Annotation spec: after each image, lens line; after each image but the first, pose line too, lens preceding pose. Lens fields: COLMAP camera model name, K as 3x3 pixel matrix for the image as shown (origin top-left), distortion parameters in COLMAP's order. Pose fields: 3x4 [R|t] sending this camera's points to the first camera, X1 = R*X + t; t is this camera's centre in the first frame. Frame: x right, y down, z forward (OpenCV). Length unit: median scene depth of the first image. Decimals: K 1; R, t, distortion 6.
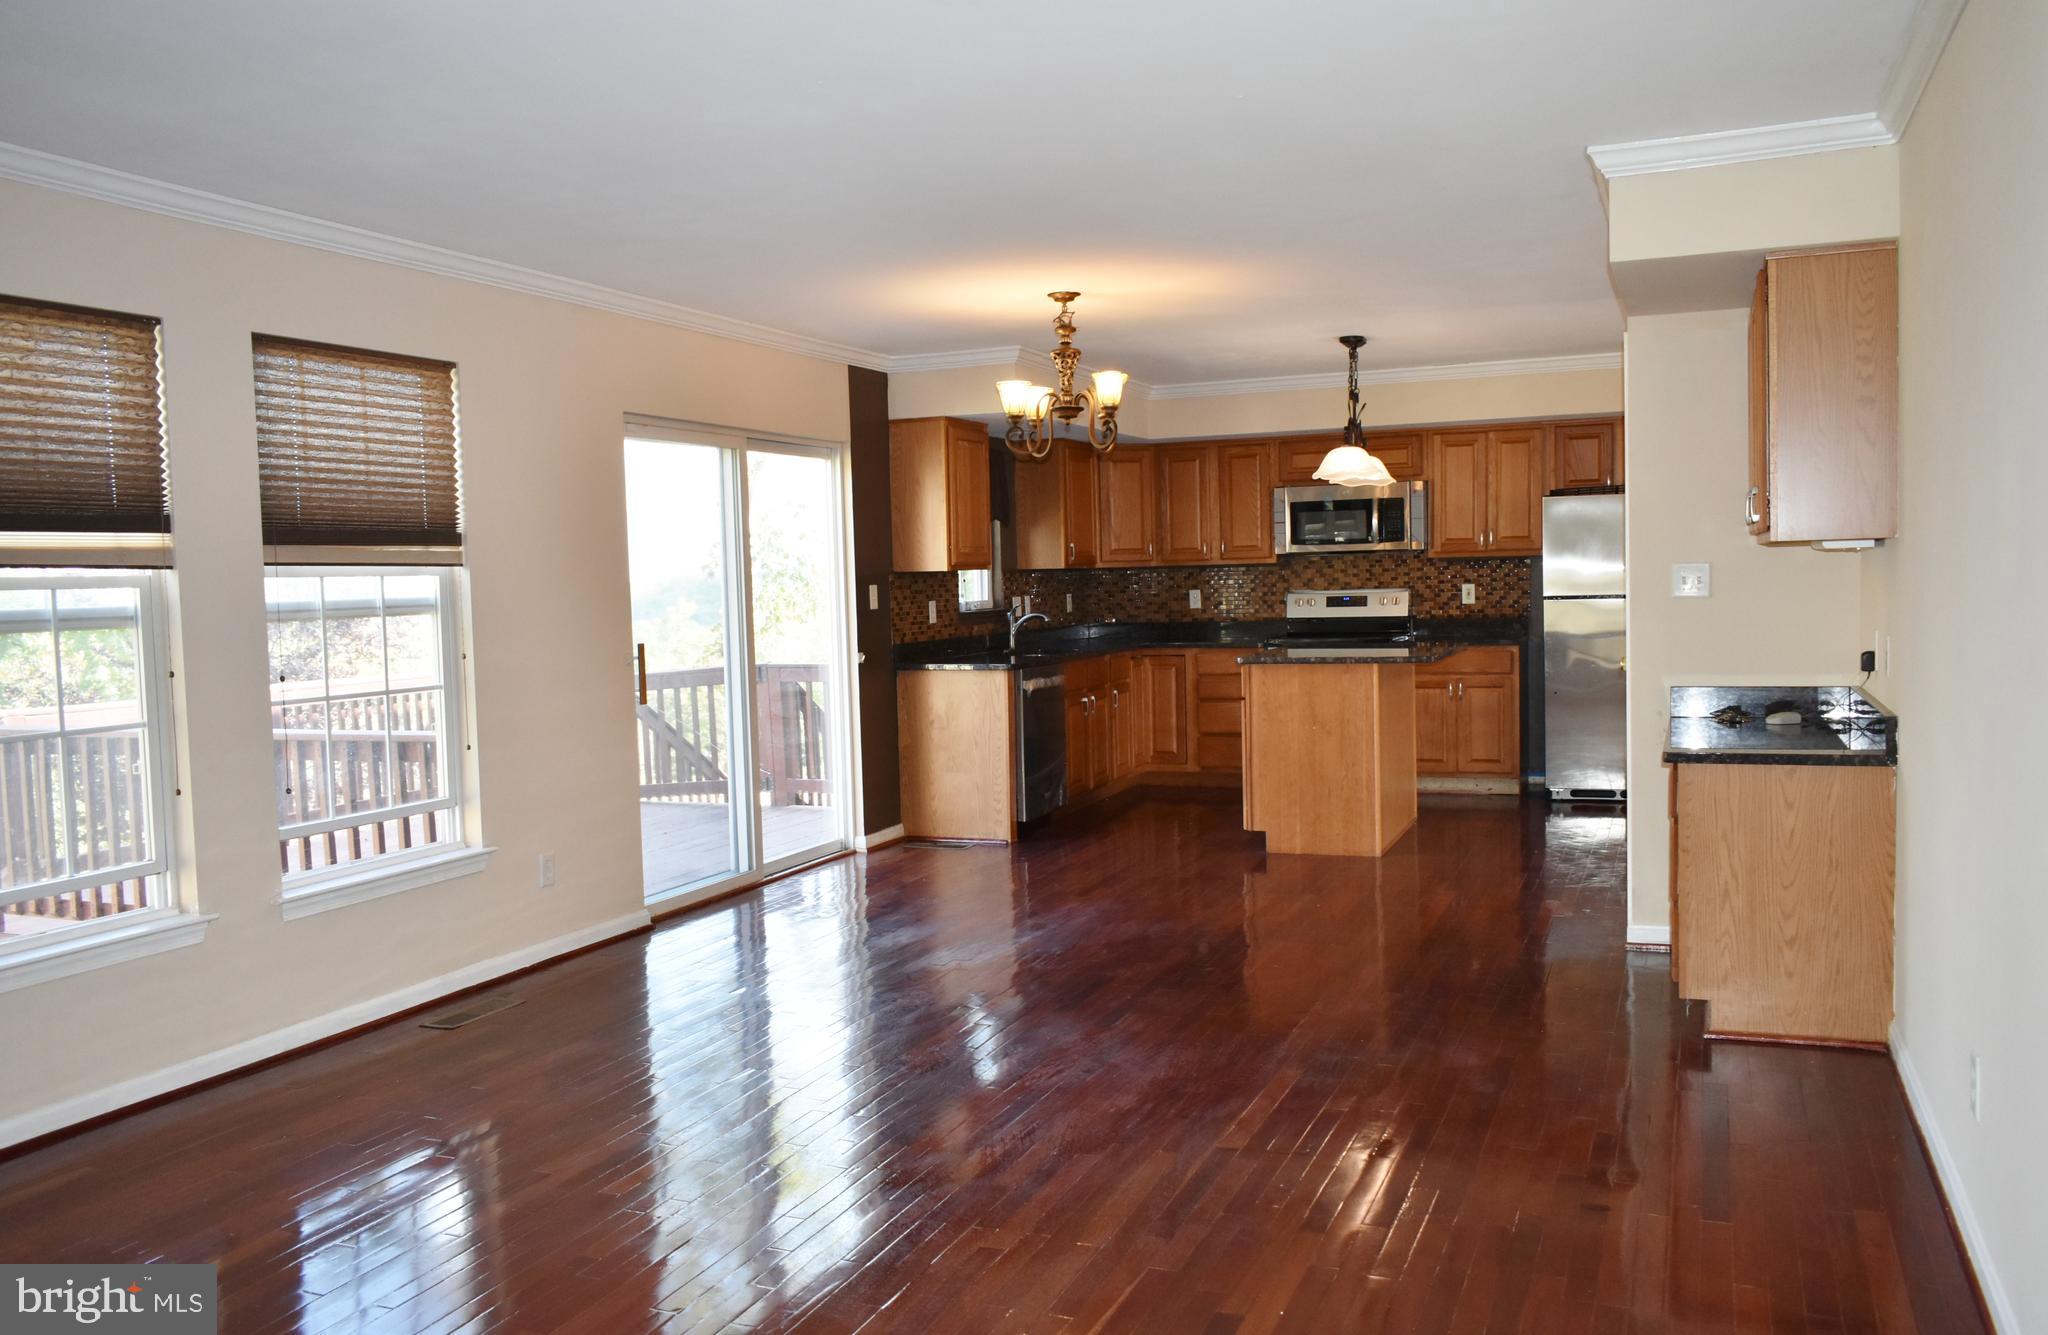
lens RADIAL K [[1642.8, 0, 1024.0], [0, 1642.8, 667.5], [0, 0, 1]] dist [0.003772, -0.000770]
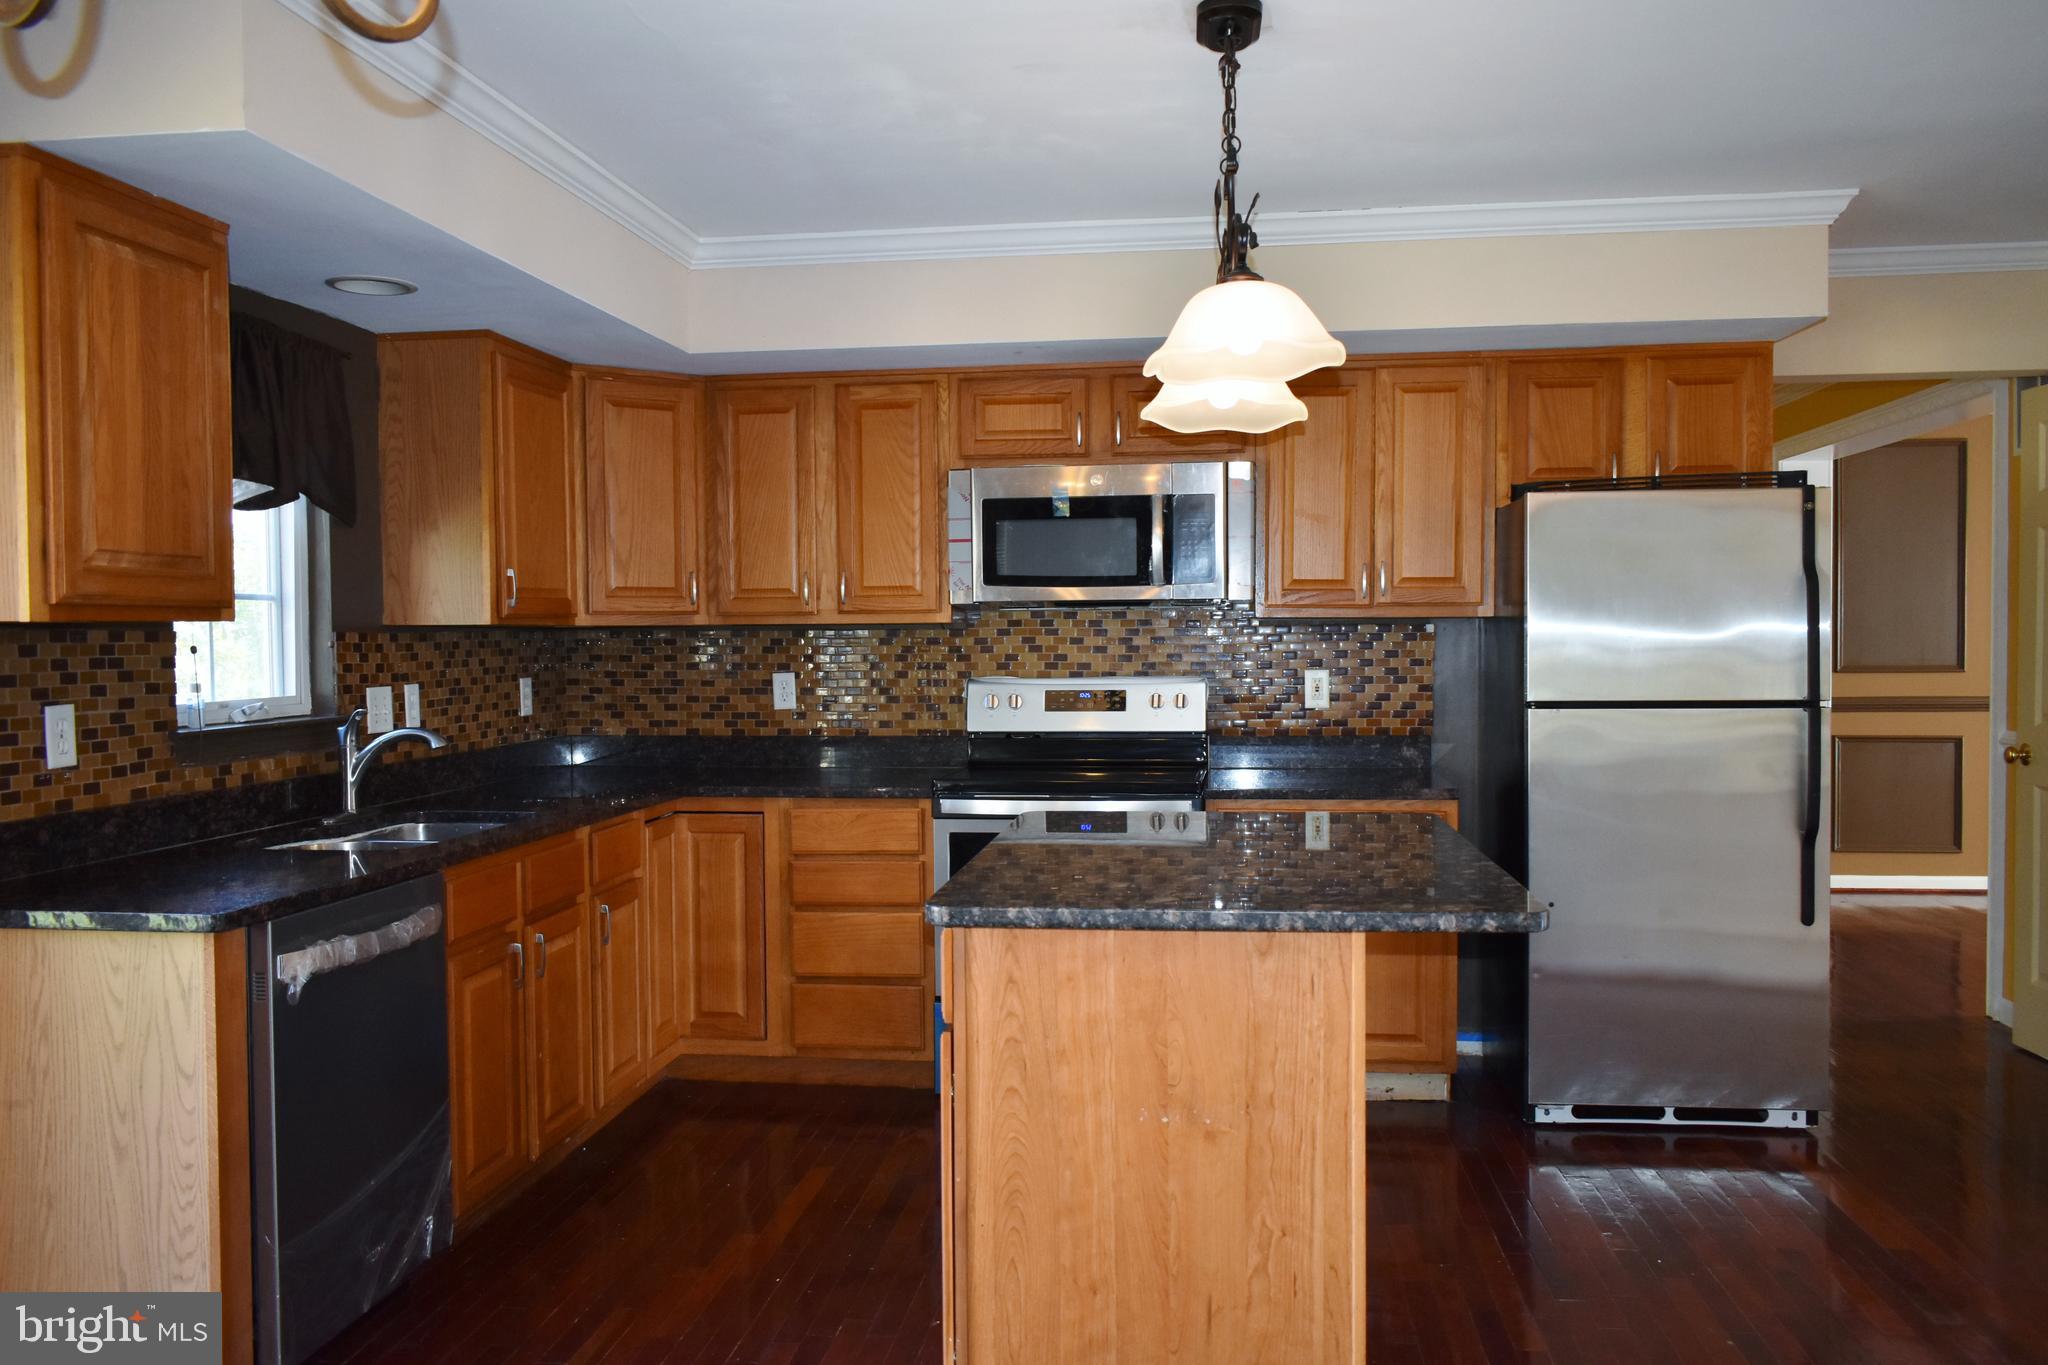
lens RADIAL K [[1555.6, 0, 1024.0], [0, 1555.6, 682.5], [0, 0, 1]] dist [-0.002226, 0.000890]
pose [[0.964909, 0.009252, 0.262423, 0.056674], [-0.001250, 0.999530, -0.030642, -0.034013], [-0.262583, 0.029239, 0.964466, 0.591694]]
